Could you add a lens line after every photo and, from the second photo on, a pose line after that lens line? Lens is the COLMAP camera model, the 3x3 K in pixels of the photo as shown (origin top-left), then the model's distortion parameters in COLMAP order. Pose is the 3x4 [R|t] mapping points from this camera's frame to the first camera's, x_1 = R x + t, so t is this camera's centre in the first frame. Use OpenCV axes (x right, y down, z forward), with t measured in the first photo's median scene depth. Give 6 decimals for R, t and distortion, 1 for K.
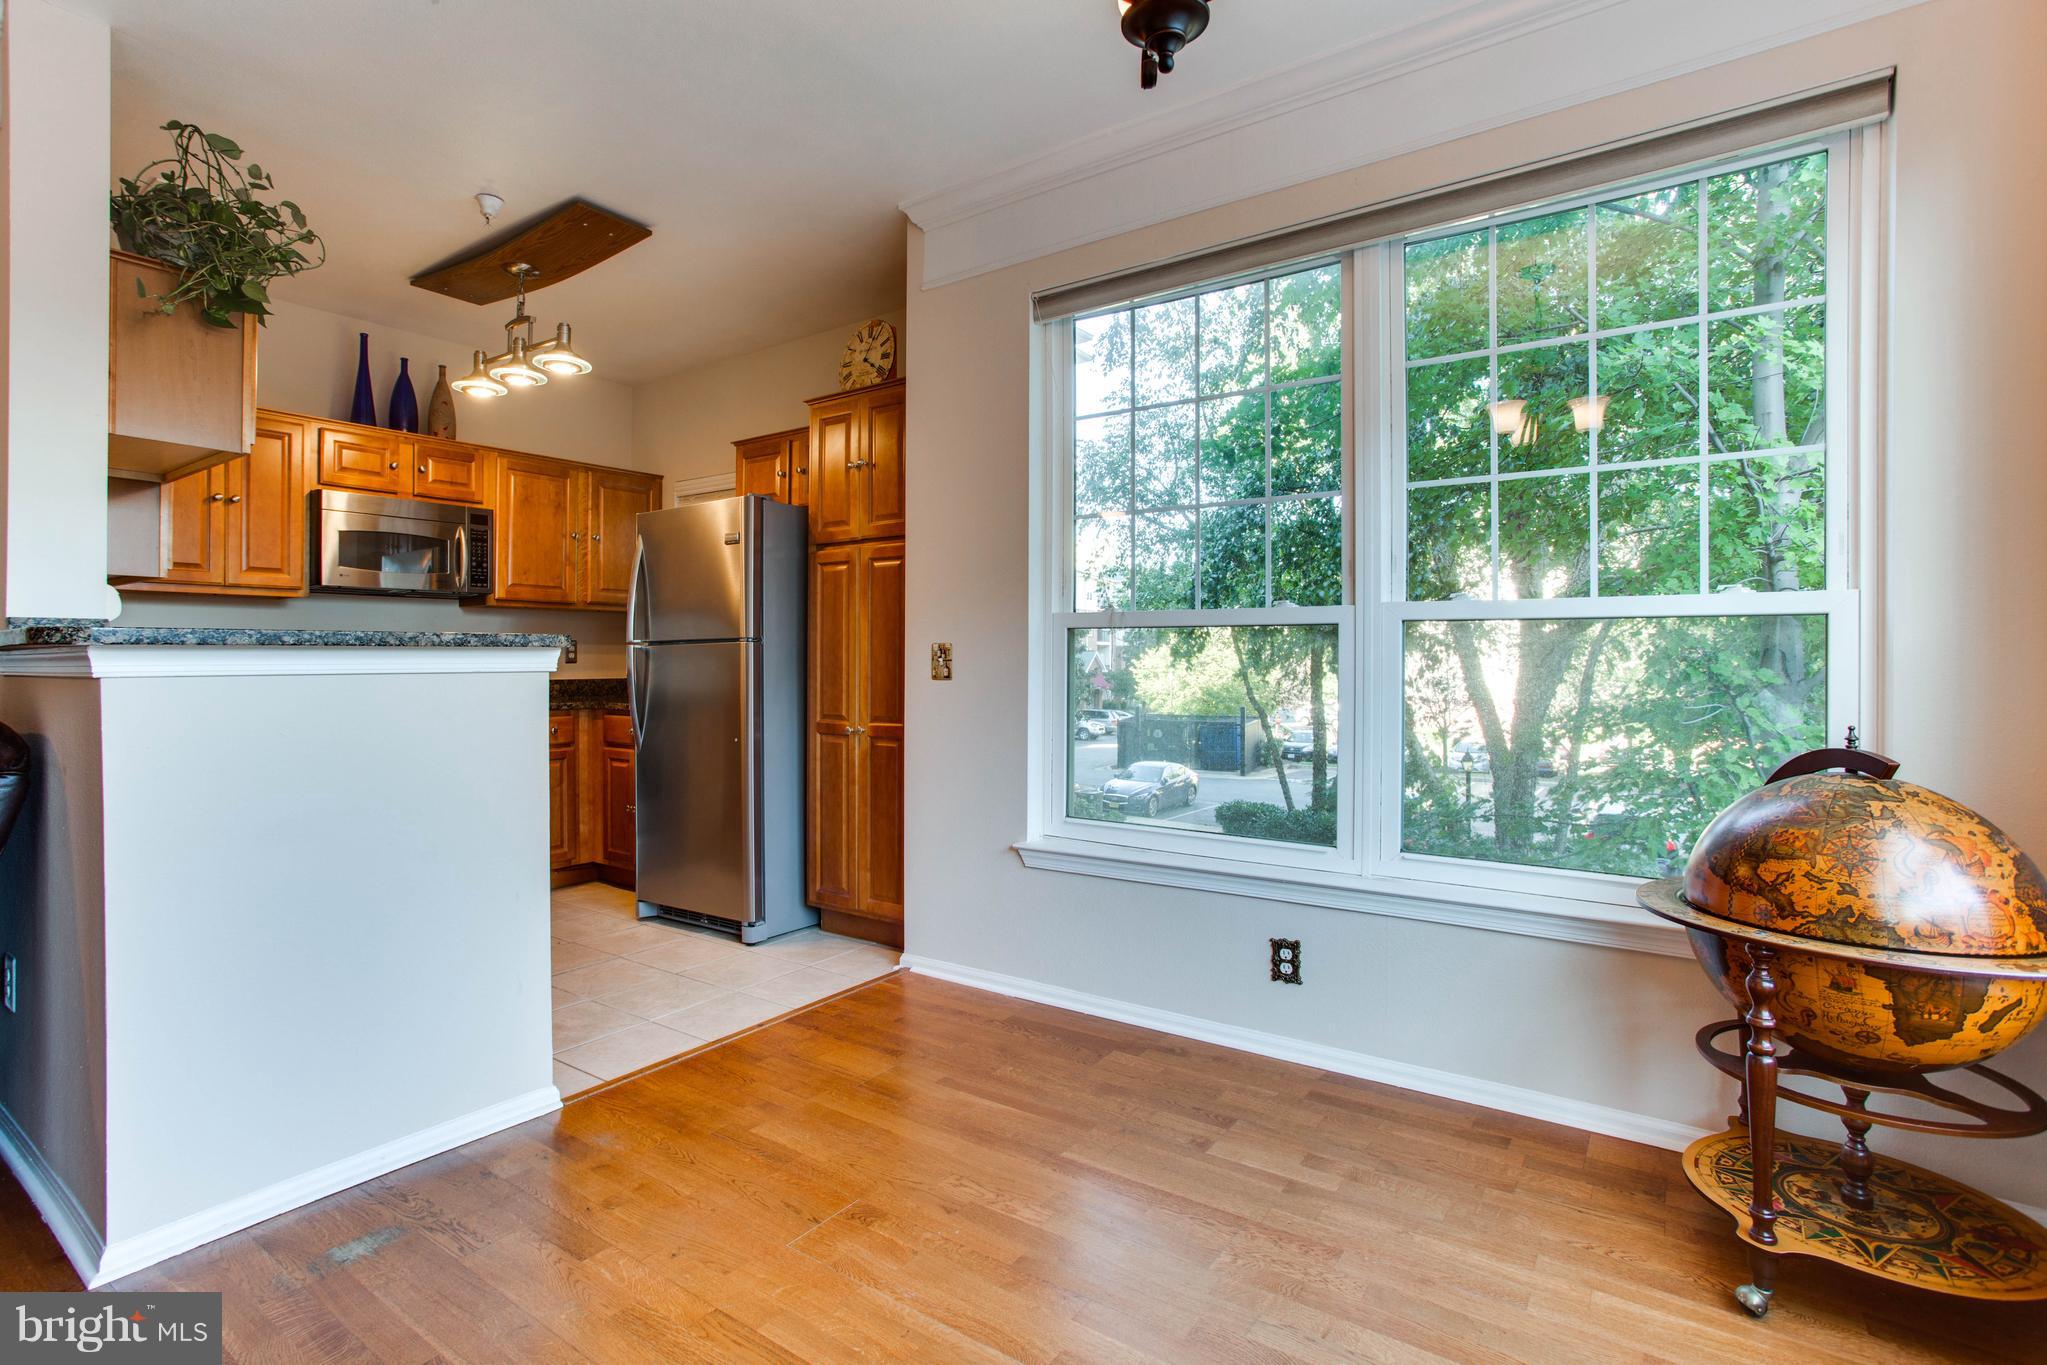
lens RADIAL K [[1013.6, 0, 963.5], [0, 1013.6, 647.8], [0, 0, 1]] dist [-0.026473, 0.018067]
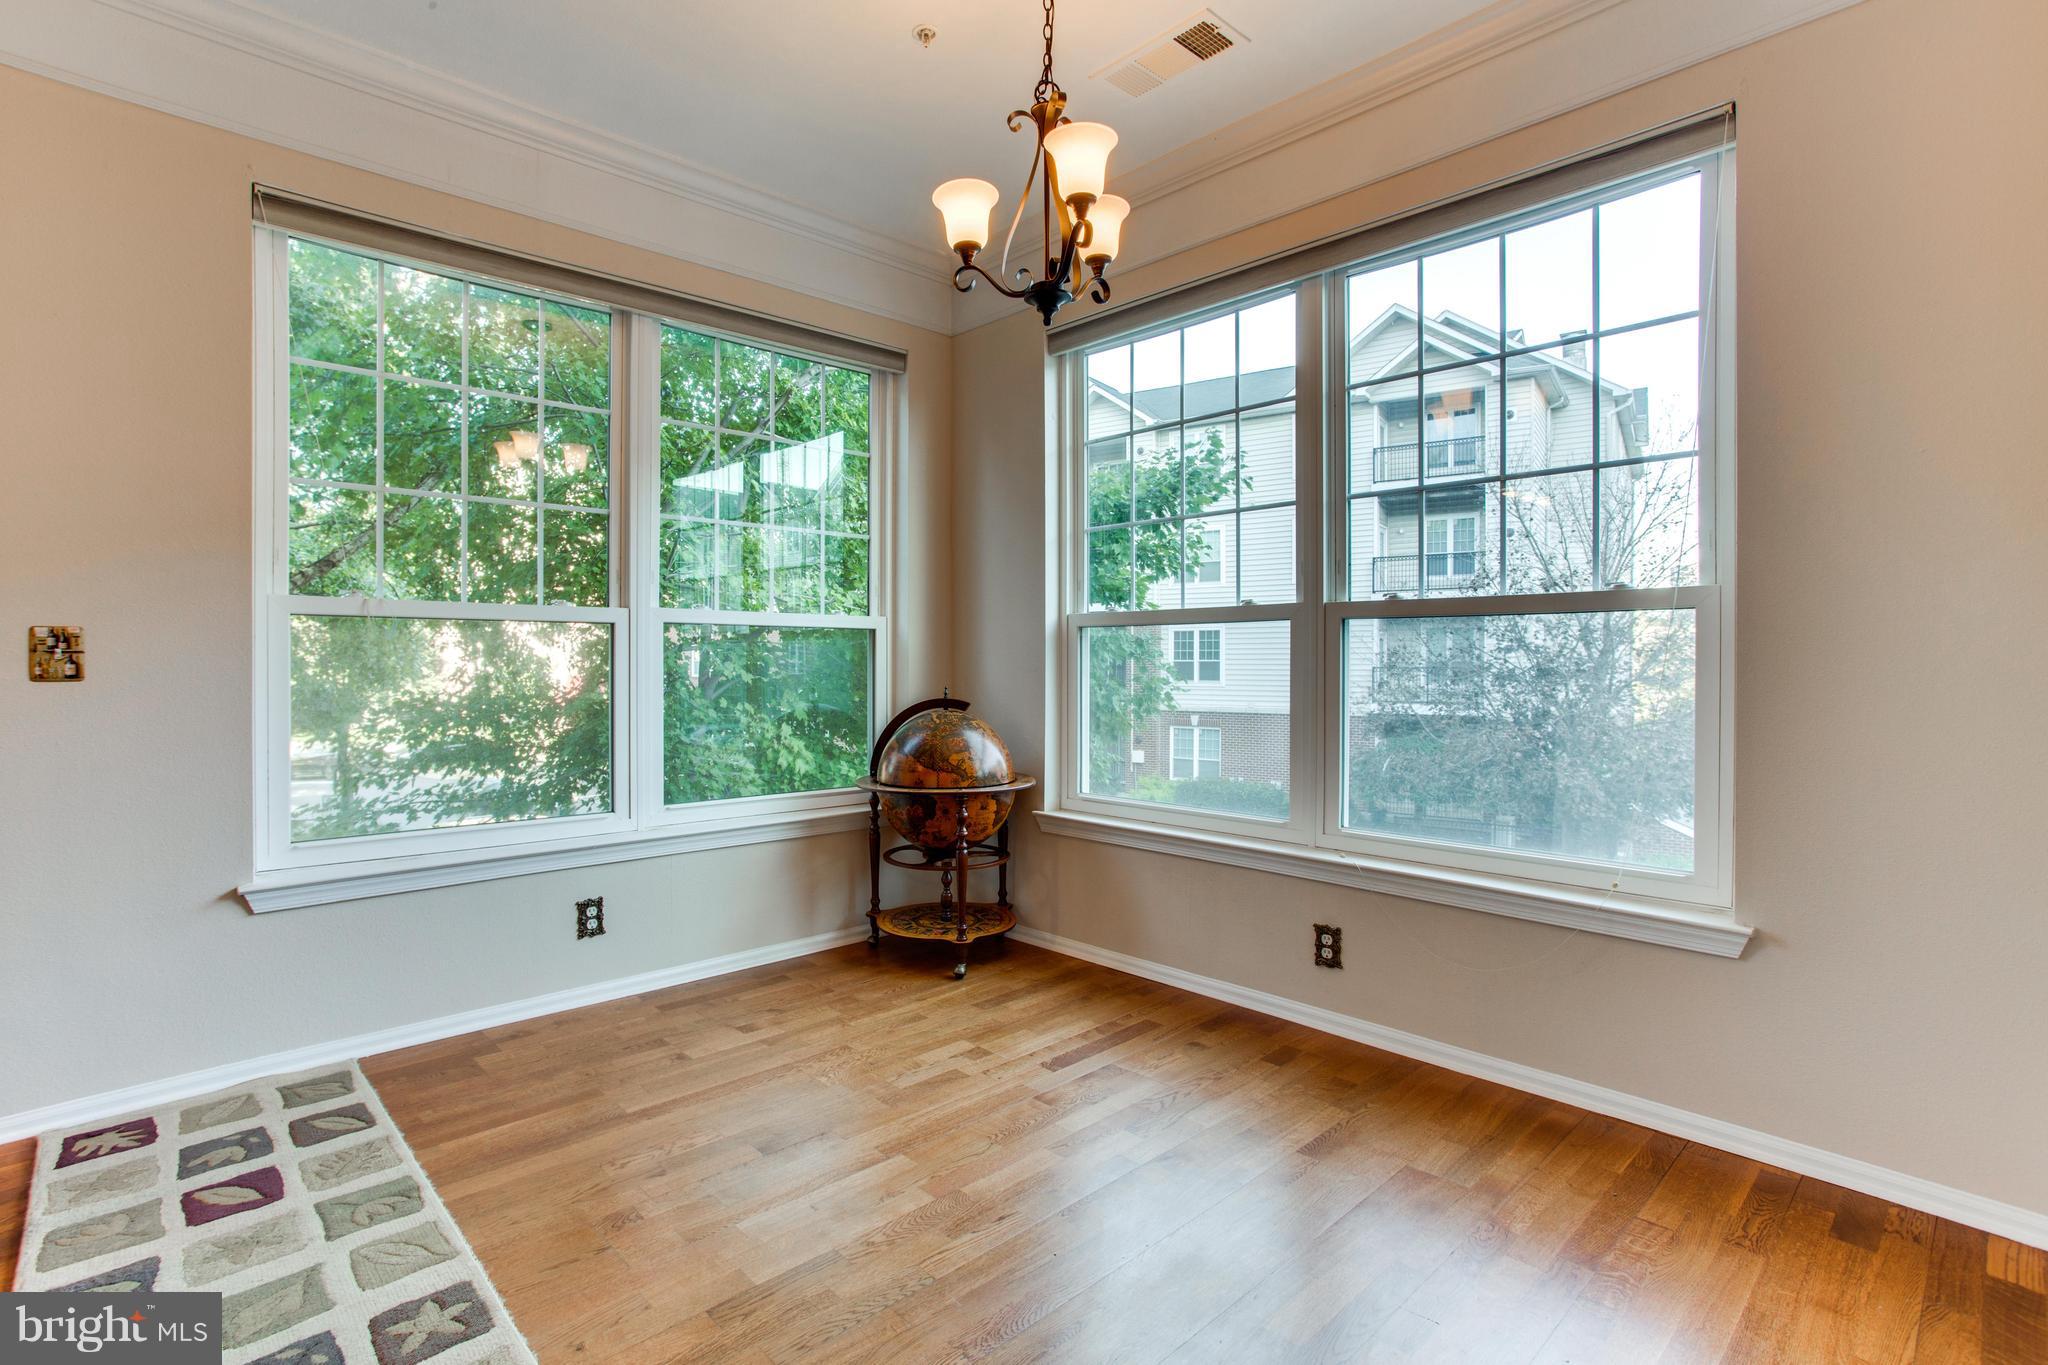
lens RADIAL K [[1014.1, 0, 1017.0], [0, 1014.1, 675.3], [0, 0, 1]] dist [-0.026473, 0.018067]
pose [[0.161101, -0.012928, 0.986853, -0.799671], [-0.008992, 0.999853, 0.014566, 0.017548], [-0.986897, -0.011220, 0.160961, 0.383577]]
